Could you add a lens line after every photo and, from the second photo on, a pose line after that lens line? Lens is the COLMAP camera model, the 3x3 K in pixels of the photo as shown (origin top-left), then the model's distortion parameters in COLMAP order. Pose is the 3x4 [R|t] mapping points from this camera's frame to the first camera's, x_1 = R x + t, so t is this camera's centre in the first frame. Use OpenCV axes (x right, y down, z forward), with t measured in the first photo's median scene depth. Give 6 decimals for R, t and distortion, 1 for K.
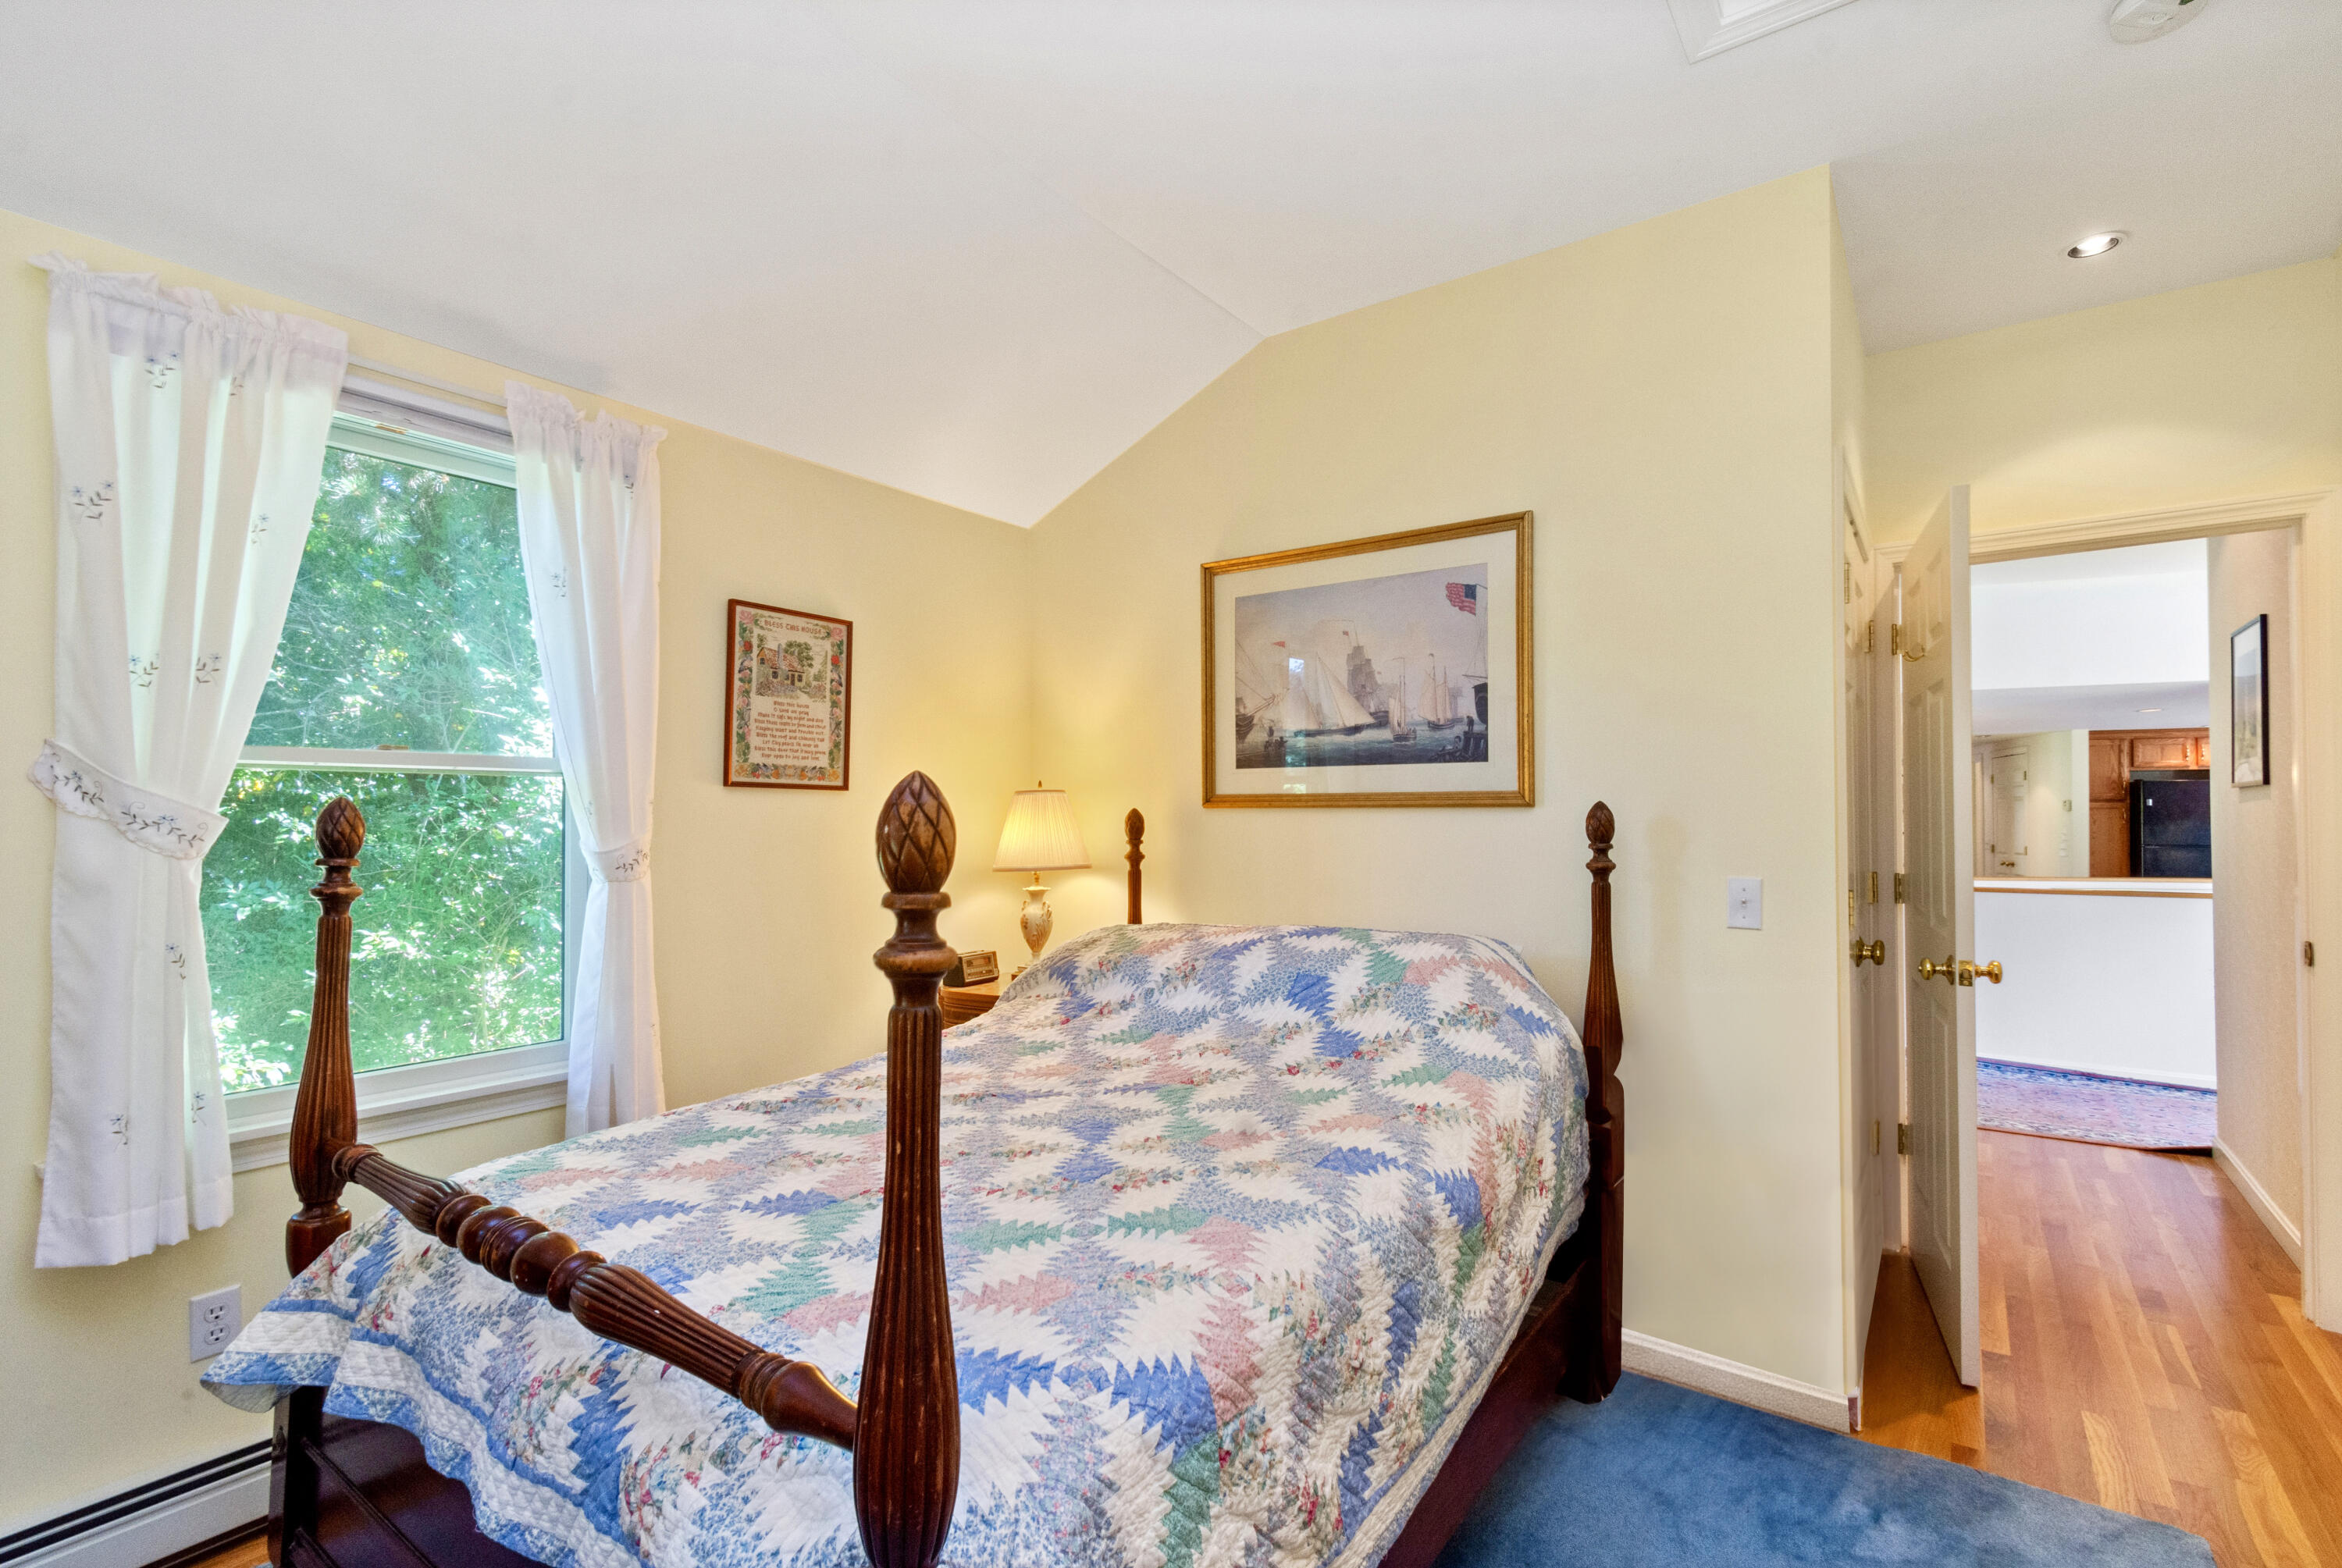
lens RADIAL K [[1047.9, 0, 1178.0], [0, 1047.9, 784.5], [0, 0, 1]] dist [0.000436, -0.000470]
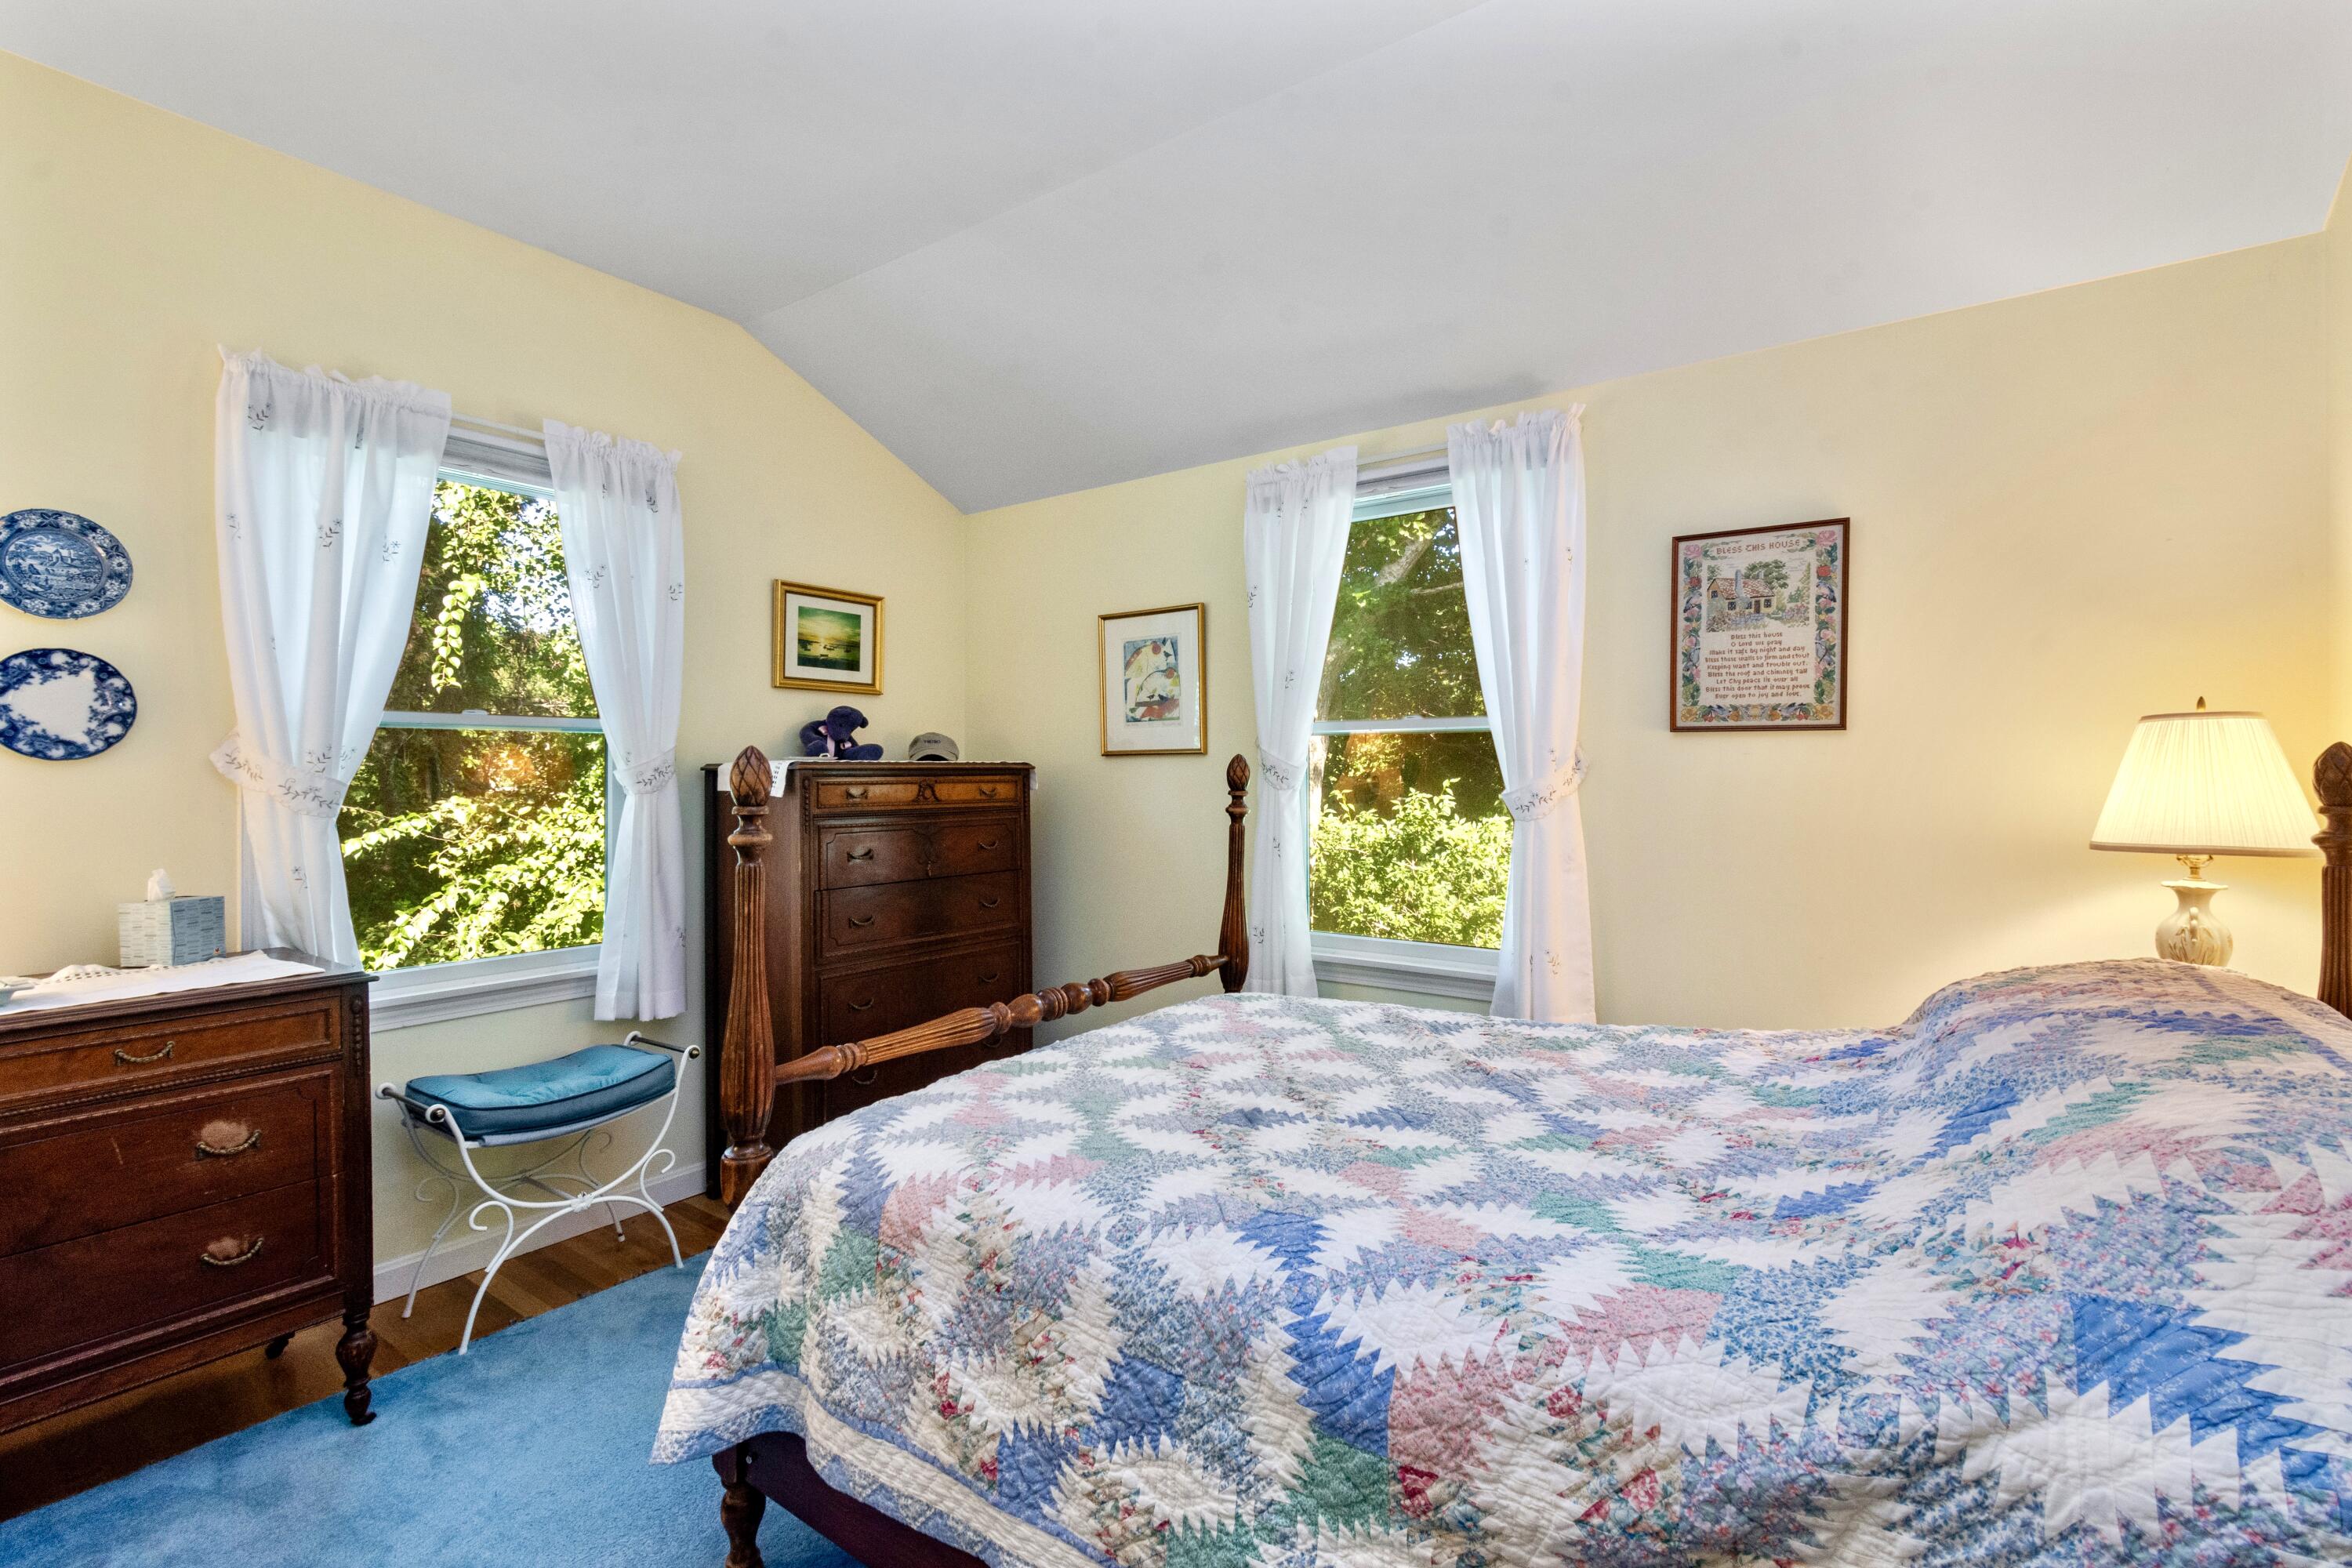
lens RADIAL K [[1023.3, 0, 1176.7], [0, 1023.3, 750.1], [0, 0, 1]] dist [-0.000673, -0.000092]
pose [[0.021351, -0.016206, -0.999641, 0.491202], [0.036011, 0.999232, -0.015430, 0.016032], [0.999123, -0.035669, 0.021919, 0.506860]]
